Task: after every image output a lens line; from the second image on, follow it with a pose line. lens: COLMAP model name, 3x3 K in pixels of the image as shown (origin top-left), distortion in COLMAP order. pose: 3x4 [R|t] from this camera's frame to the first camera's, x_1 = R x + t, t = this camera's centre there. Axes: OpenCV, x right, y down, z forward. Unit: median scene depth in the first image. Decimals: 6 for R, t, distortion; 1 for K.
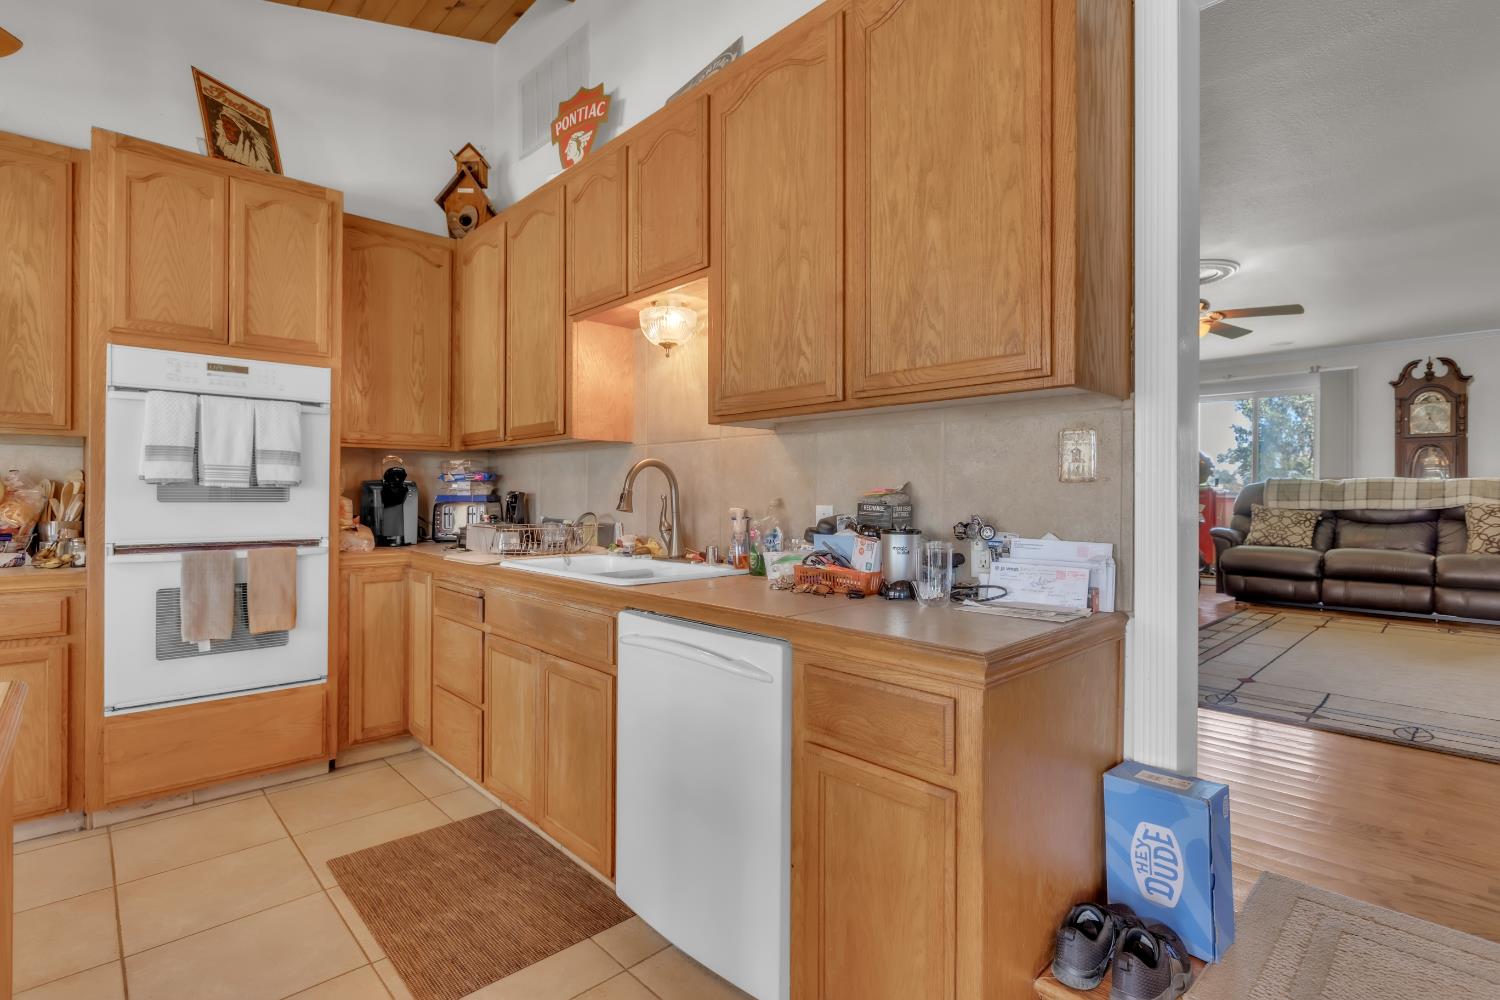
lens RADIAL K [[713.8, 0, 744.4], [0, 713.8, 493.3], [0, 0, 1]] dist [-0.005749, -0.001212]
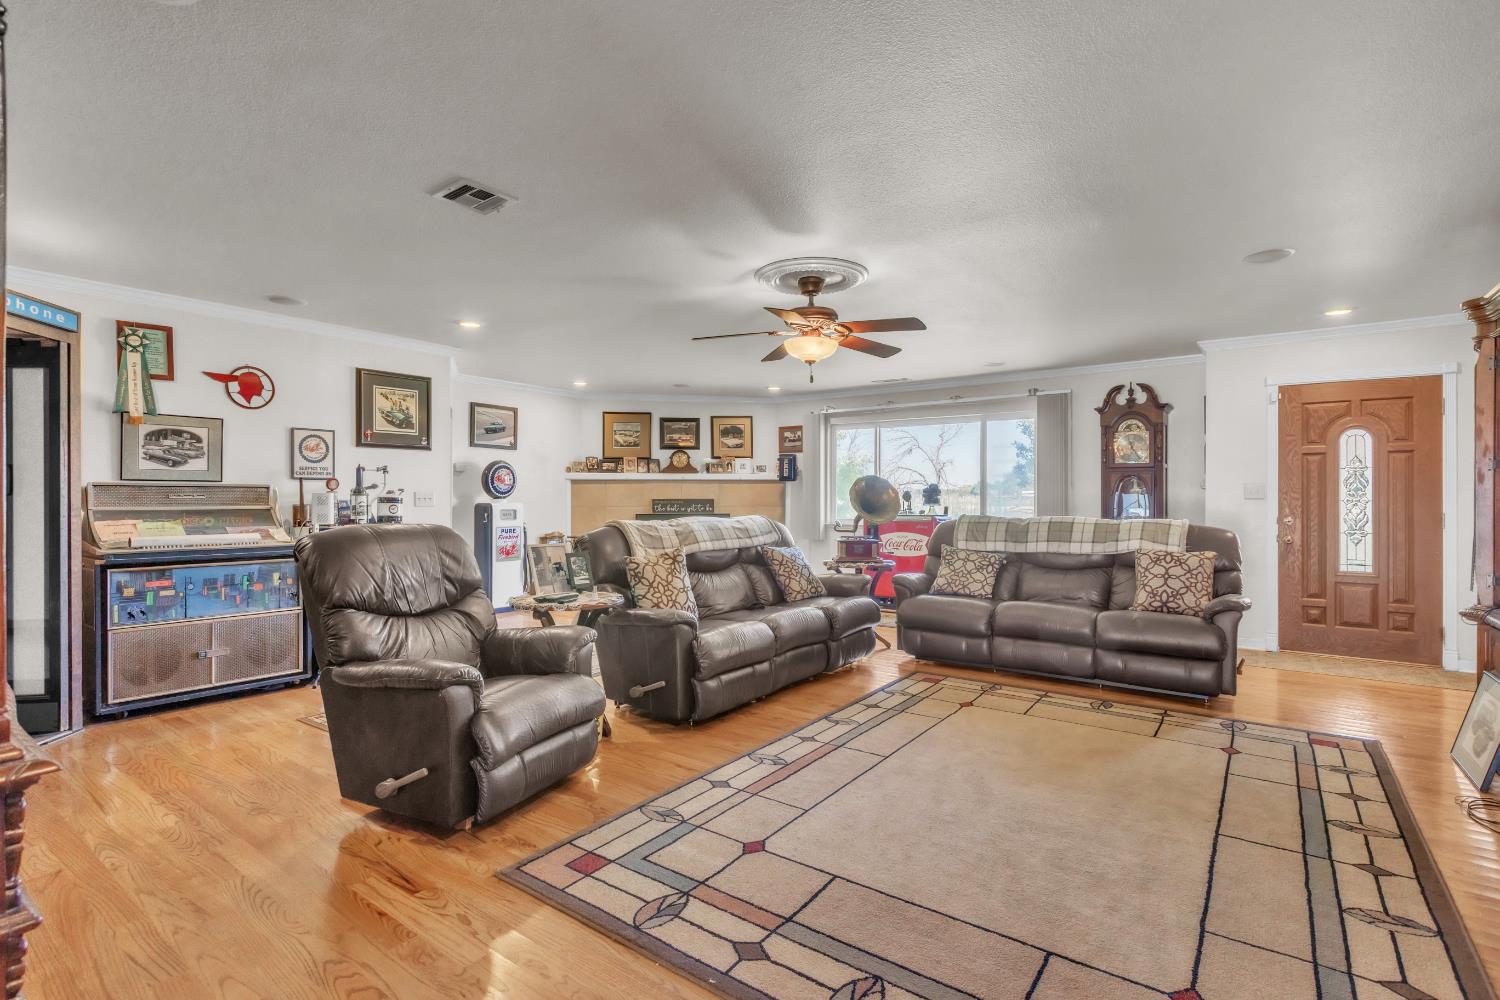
lens RADIAL K [[713.8, 0, 744.4], [0, 713.8, 493.3], [0, 0, 1]] dist [-0.005749, -0.001212]
pose [[0.984825, -0.001859, 0.173539, 0.716770], [0.002659, 0.999987, -0.004380, -0.102382], [-0.173528, 0.004775, 0.984817, 0.380654]]
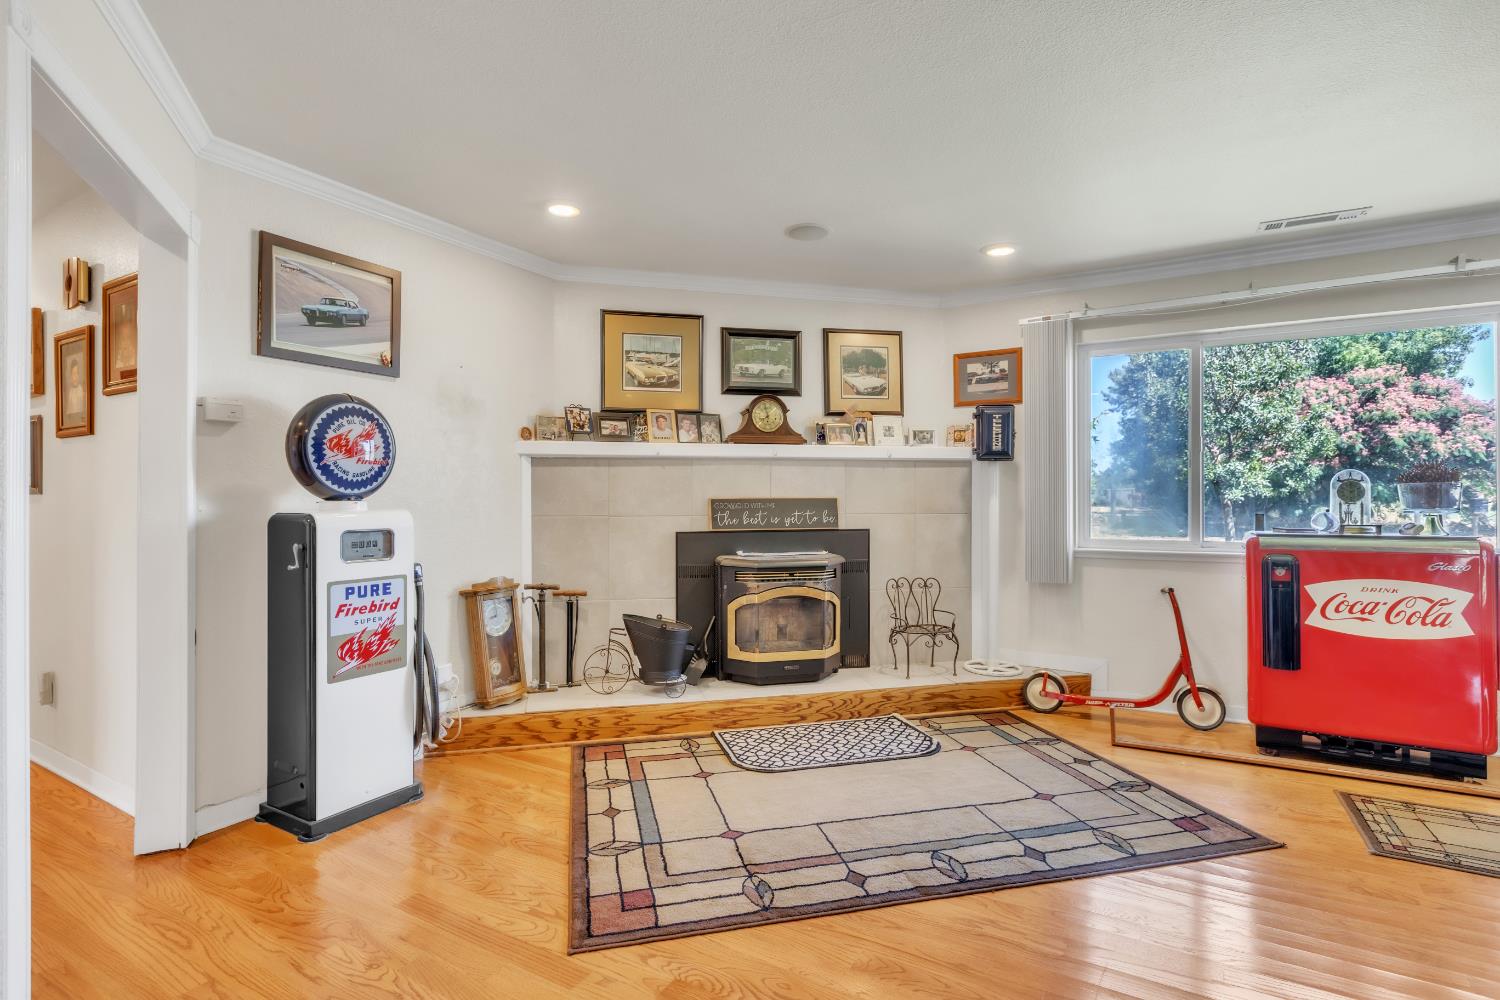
lens RADIAL K [[723.1, 0, 755.0], [0, 723.1, 490.5], [0, 0, 1]] dist [-0.001769, -0.000800]
pose [[0.959034, -0.003222, 0.283274, 0.529949], [0.004943, 0.999973, -0.005362, -0.101217], [-0.283249, 0.006543, 0.959024, 2.111894]]
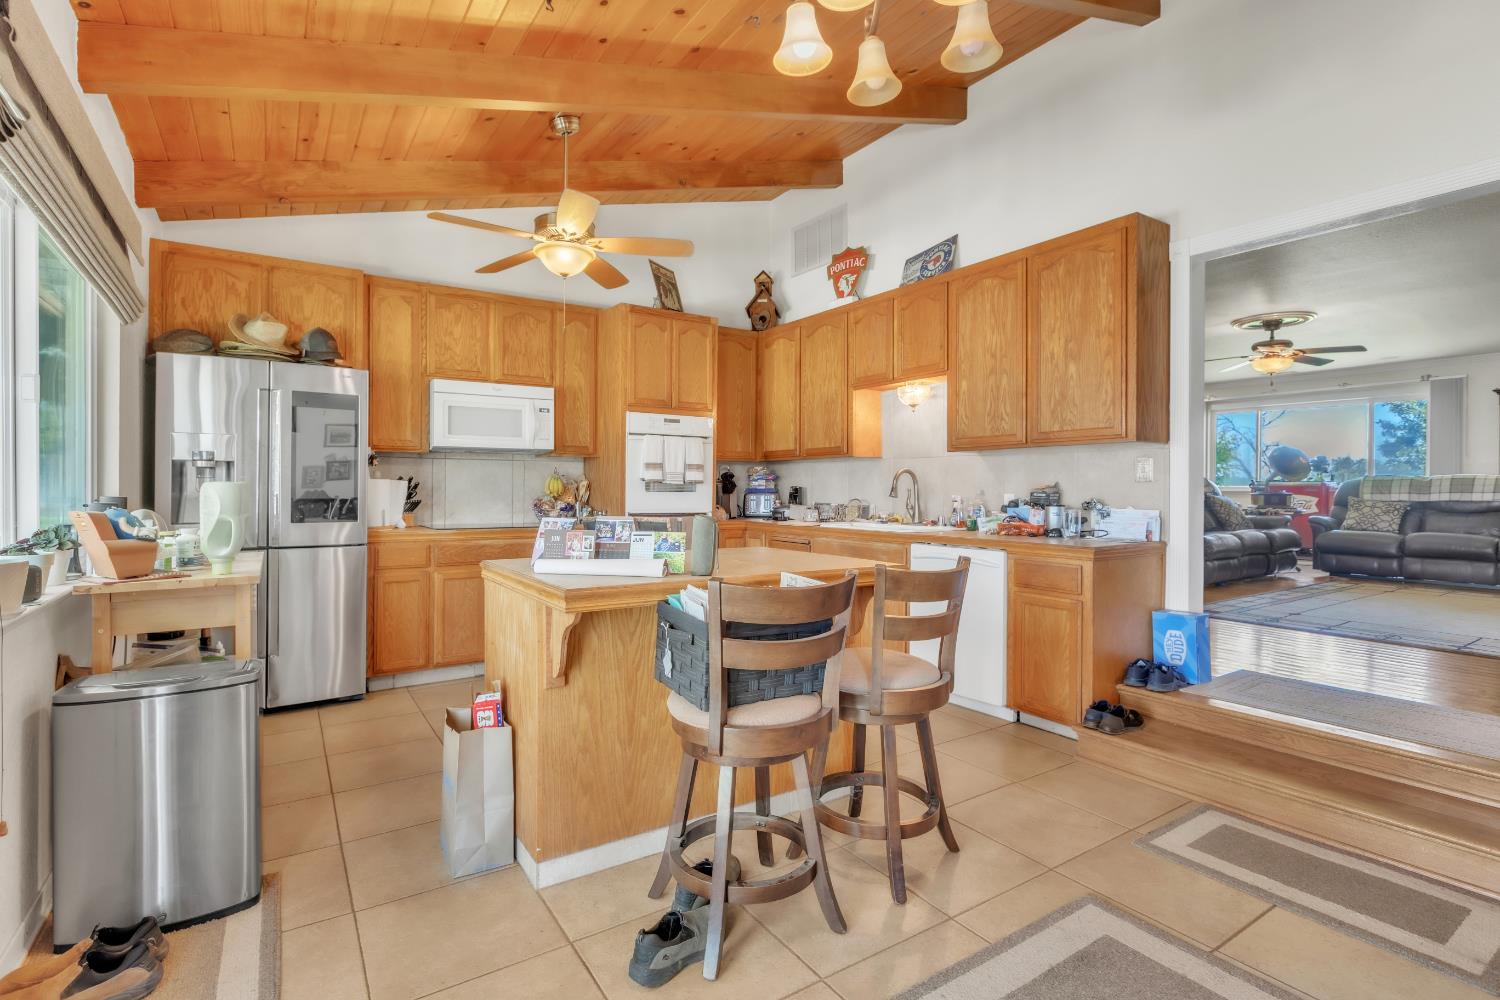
lens RADIAL K [[716.1, 0, 733.6], [0, 716.1, 488.1], [0, 0, 1]] dist [-0.002872, -0.000395]
pose [[0.985282, 0.000890, -0.170933, -0.236343], [-0.000768, 0.999999, 0.000779, 0.001005], [0.170933, -0.000636, 0.985282, -0.829259]]
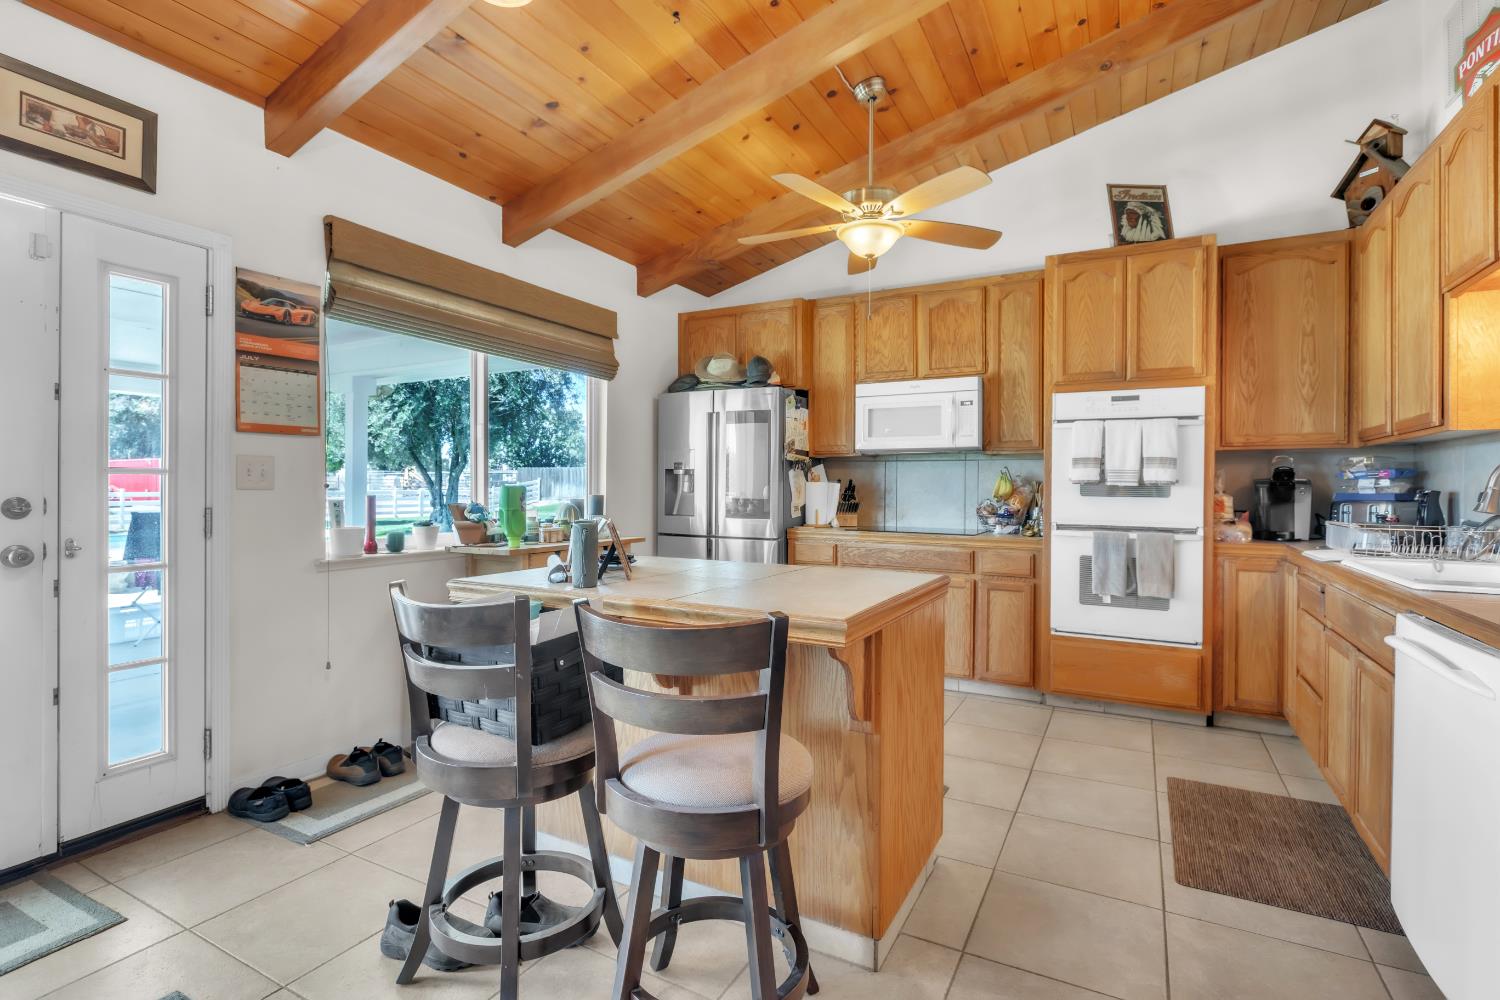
lens RADIAL K [[716.8, 0, 752.6], [0, 716.8, 486.4], [0, 0, 1]] dist [0.000743, -0.000003]
pose [[0.317426, -0.001198, -0.948282, 0.340315], [-0.005047, 0.999983, -0.002953, 0.000271], [0.948270, 0.005724, 0.317415, -0.106713]]
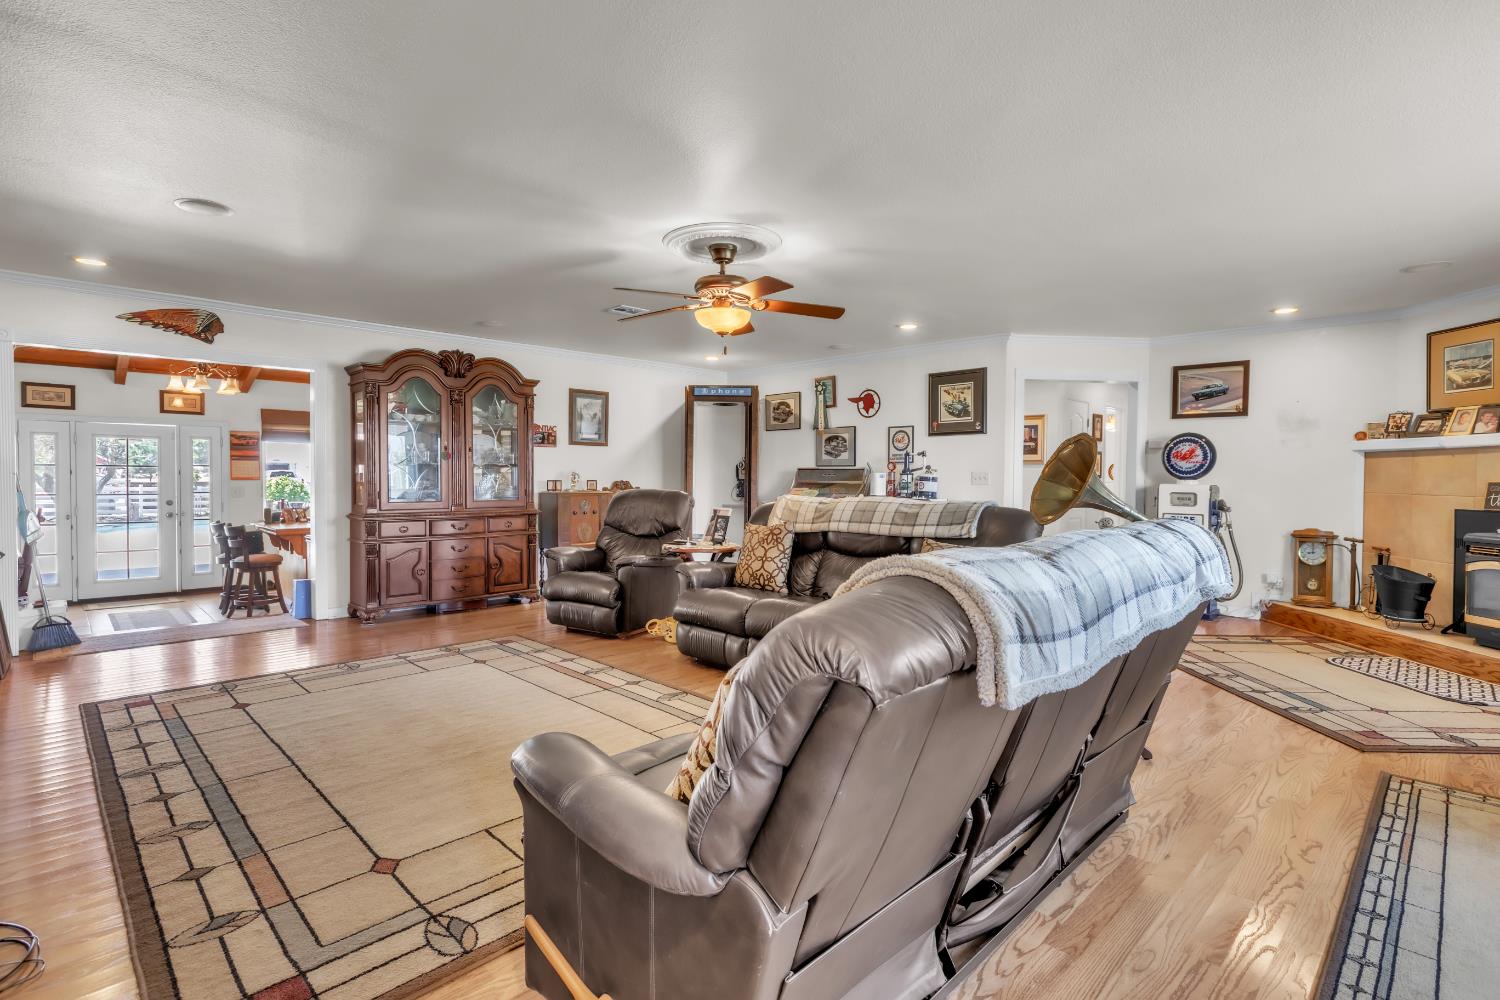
lens RADIAL K [[716.1, 0, 733.6], [0, 716.1, 488.1], [0, 0, 1]] dist [-0.002872, -0.000395]
pose [[0.016764, 0.014285, -0.999757, 2.490595], [-0.005197, 0.999886, 0.014200, -0.093599], [0.999846, 0.004957, 0.016836, 1.771456]]
